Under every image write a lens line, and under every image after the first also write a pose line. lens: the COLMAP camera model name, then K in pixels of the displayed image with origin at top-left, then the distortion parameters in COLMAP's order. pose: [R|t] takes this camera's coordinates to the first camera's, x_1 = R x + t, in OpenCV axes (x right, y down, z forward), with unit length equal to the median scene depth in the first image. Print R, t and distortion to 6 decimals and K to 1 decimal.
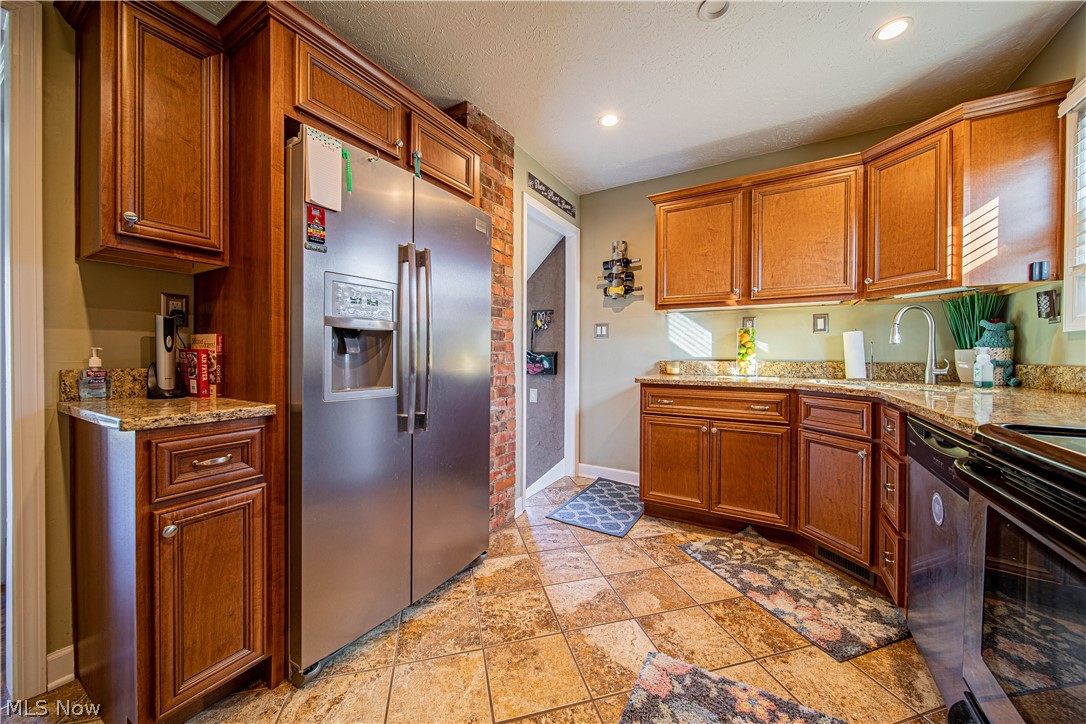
lens RADIAL K [[379.9, 0, 545.7], [0, 379.9, 357.1], [0, 0, 1]] dist [-0.001232, -0.000134]
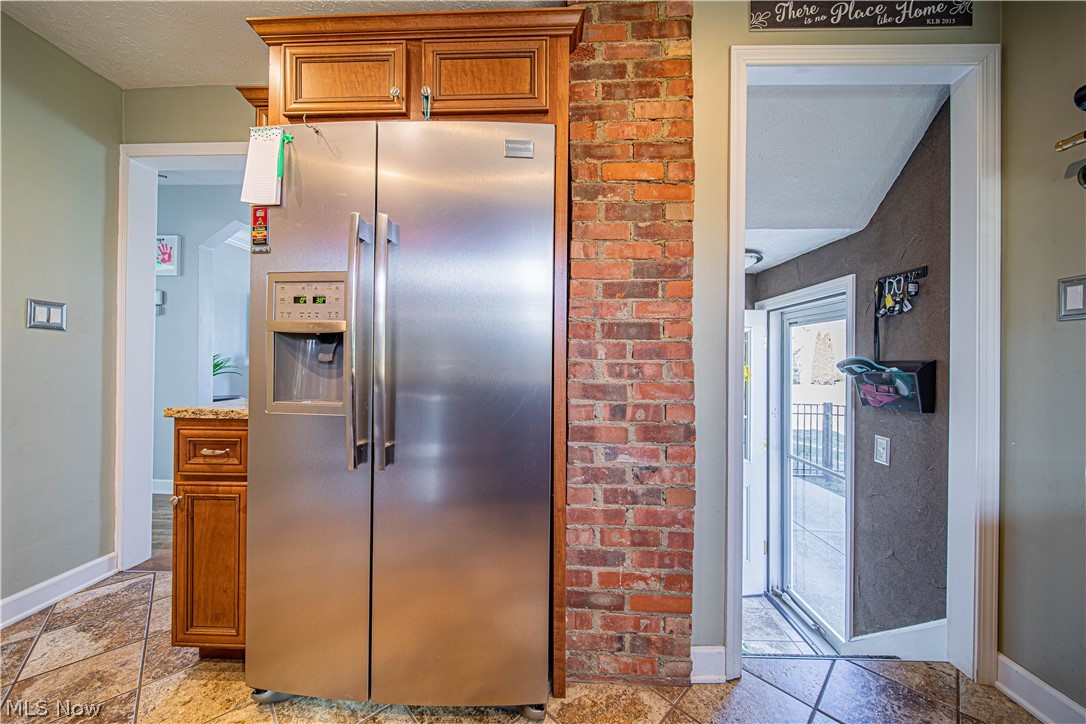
lens RADIAL K [[379.9, 0, 541.2], [0, 379.9, 358.9], [0, 0, 1]] dist [-0.001232, -0.000134]
pose [[0.481030, -0.004152, -0.876694, 0.282516], [-0.013885, 0.999827, -0.012354, -0.006304], [0.876594, 0.018116, 0.480890, 0.576815]]
